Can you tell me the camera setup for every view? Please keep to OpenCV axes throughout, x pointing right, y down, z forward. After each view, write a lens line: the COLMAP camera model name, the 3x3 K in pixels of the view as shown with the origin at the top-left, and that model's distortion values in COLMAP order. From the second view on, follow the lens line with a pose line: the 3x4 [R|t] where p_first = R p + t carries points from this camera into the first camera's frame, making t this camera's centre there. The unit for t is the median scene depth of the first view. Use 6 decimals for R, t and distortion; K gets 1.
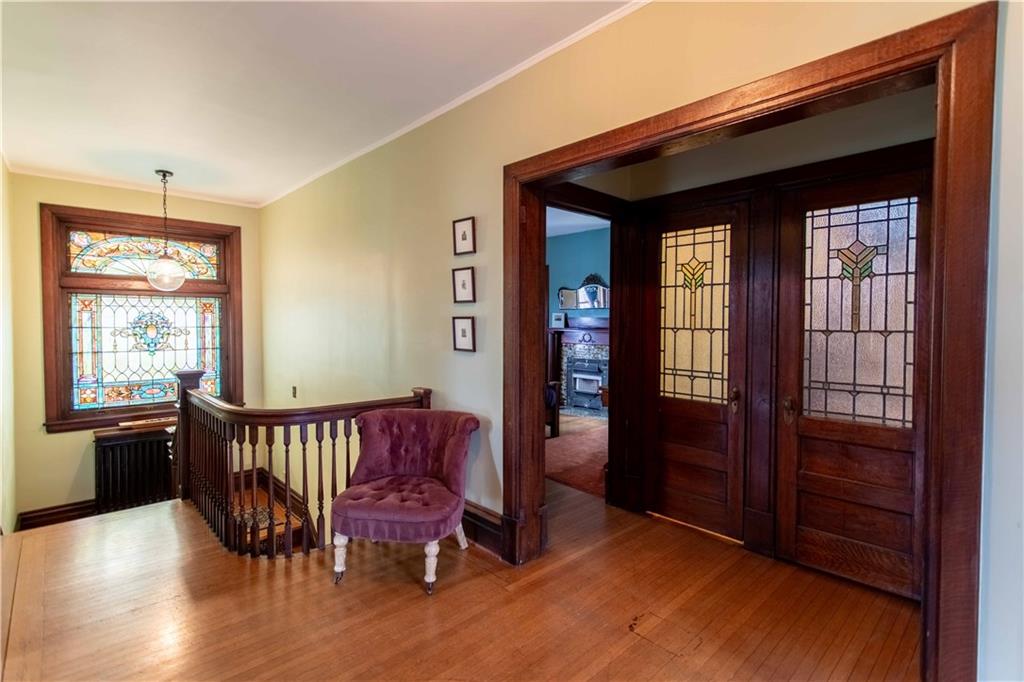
lens RADIAL K [[479.2, 0, 509.0], [0, 479.2, 335.0], [0, 0, 1]] dist [-0.003262, -0.000405]
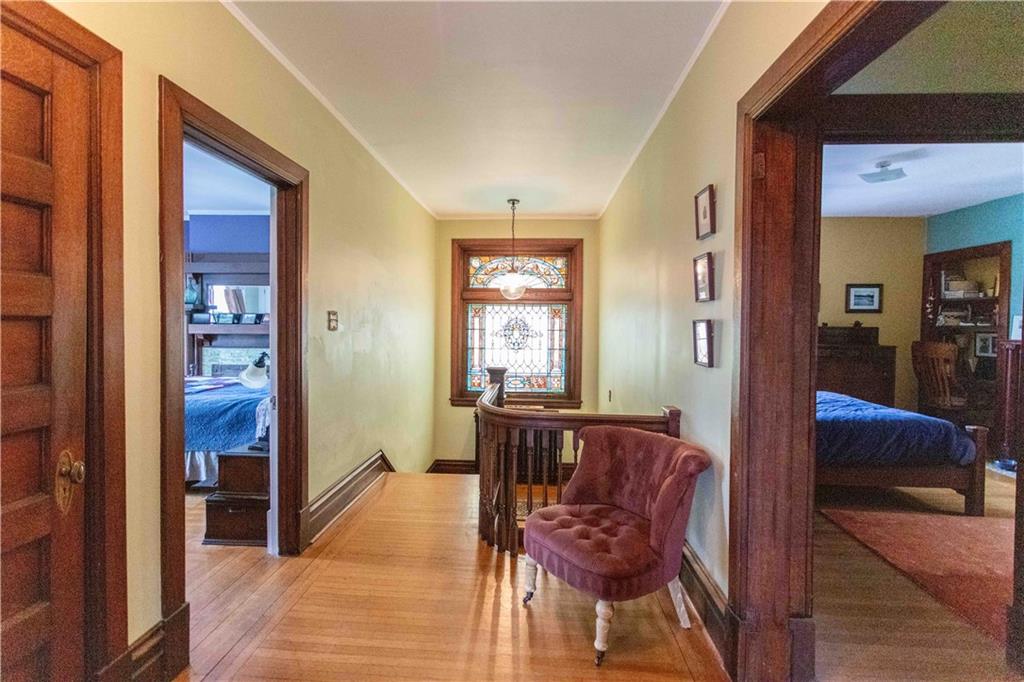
lens RADIAL K [[483.6, 0, 509.9], [0, 483.6, 335.2], [0, 0, 1]] dist [0.002424, 0.000605]
pose [[0.691327, 0.020995, -0.722237, 0.134906], [-0.028741, 0.999586, 0.001546, -0.003775], [0.721971, 0.019689, 0.691644, 0.139077]]
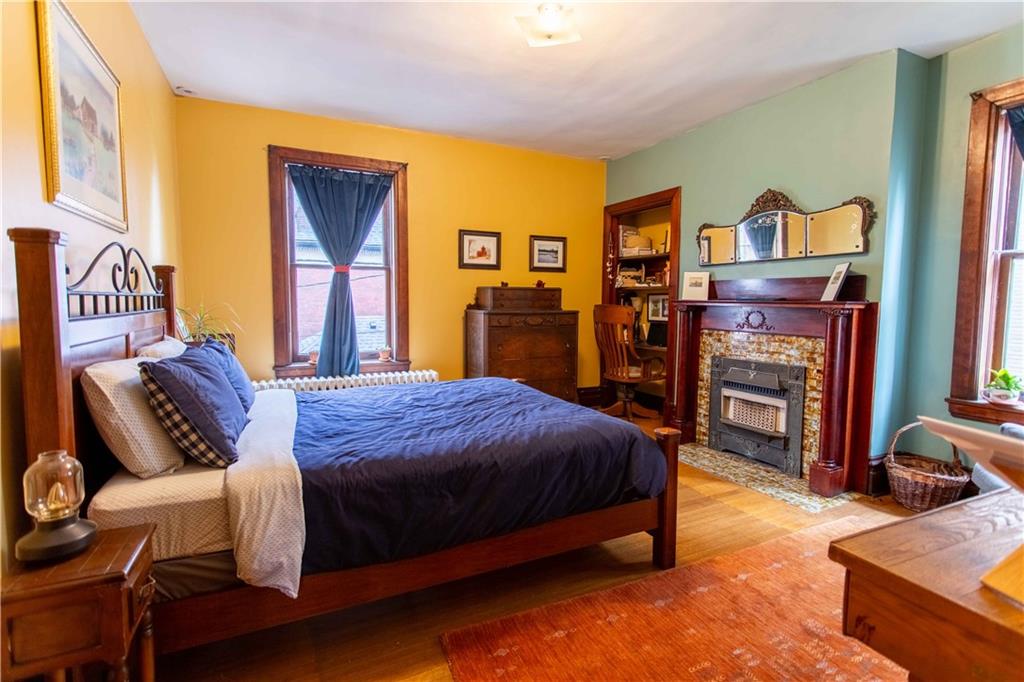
lens RADIAL K [[483.6, 0, 509.9], [0, 483.6, 335.2], [0, 0, 1]] dist [0.002424, 0.000605]
pose [[0.956474, 0.022456, -0.290952, 0.090590], [-0.009932, 0.998962, 0.044451, 0.003750], [0.291649, -0.039627, 0.955704, 0.611353]]
